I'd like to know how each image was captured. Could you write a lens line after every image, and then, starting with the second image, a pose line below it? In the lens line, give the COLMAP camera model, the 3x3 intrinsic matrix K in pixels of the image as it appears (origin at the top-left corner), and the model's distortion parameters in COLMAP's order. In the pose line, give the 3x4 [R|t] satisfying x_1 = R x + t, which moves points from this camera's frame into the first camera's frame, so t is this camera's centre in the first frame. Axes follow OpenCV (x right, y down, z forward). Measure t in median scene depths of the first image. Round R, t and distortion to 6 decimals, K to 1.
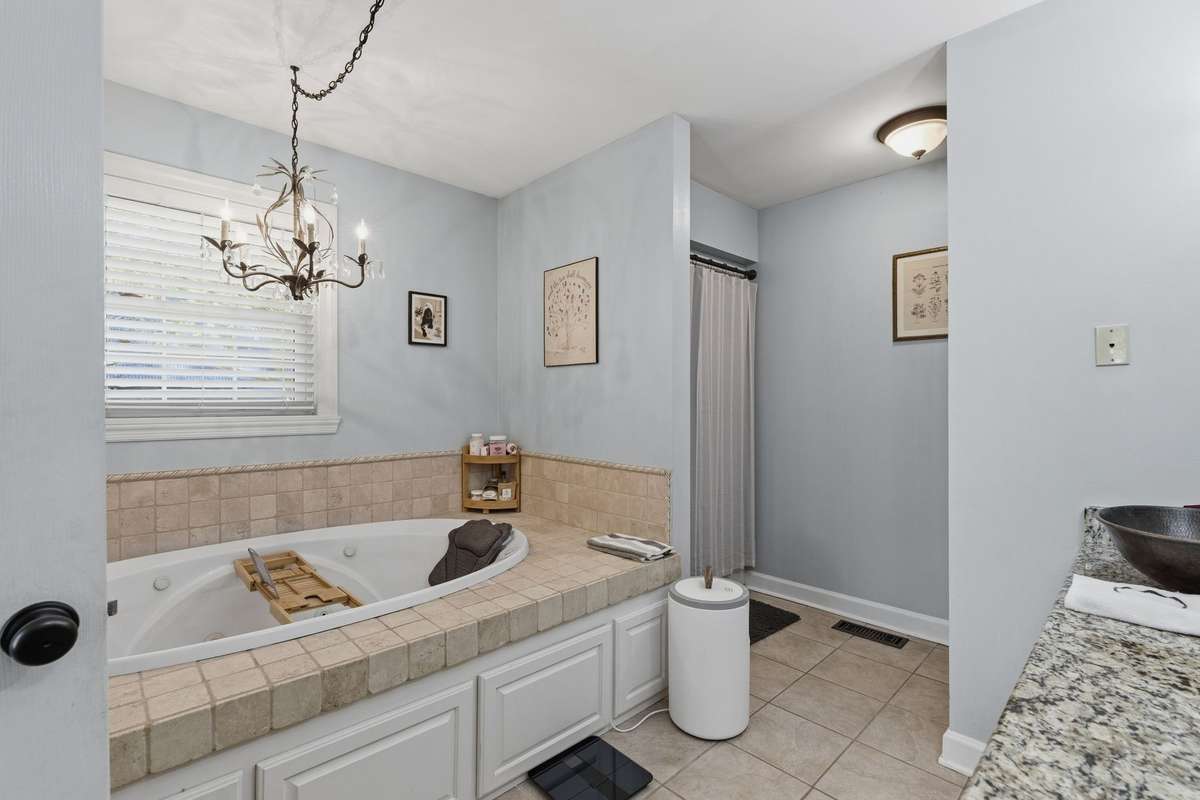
lens RADIAL K [[535.1, 0, 599.6], [0, 535.1, 402.6], [0, 0, 1]] dist [-0.007726, 0.000090]
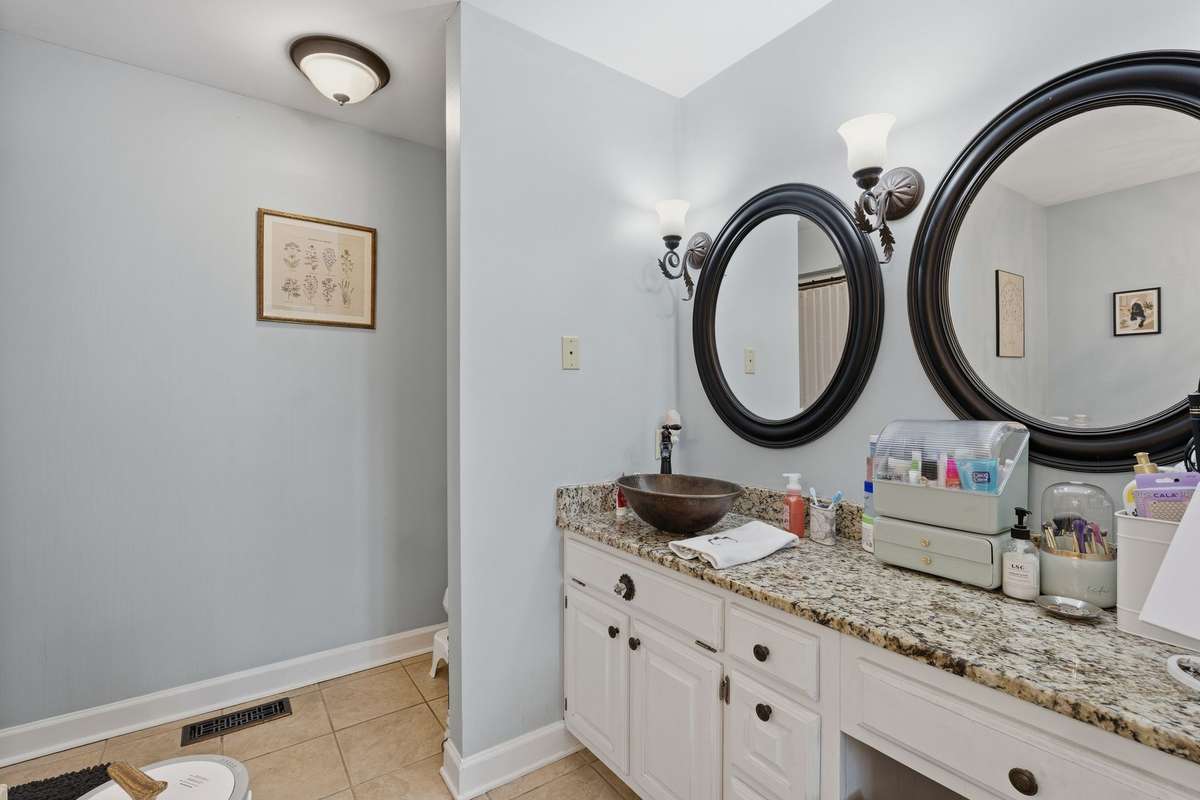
lens RADIAL K [[535.1, 0, 602.6], [0, 535.1, 397.5], [0, 0, 1]] dist [-0.007726, 0.000090]
pose [[0.140870, 0.001603, 0.990027, -0.169335], [0.002529, 0.999995, -0.001979, -0.001395], [-0.990025, 0.002783, 0.140866, 0.503339]]
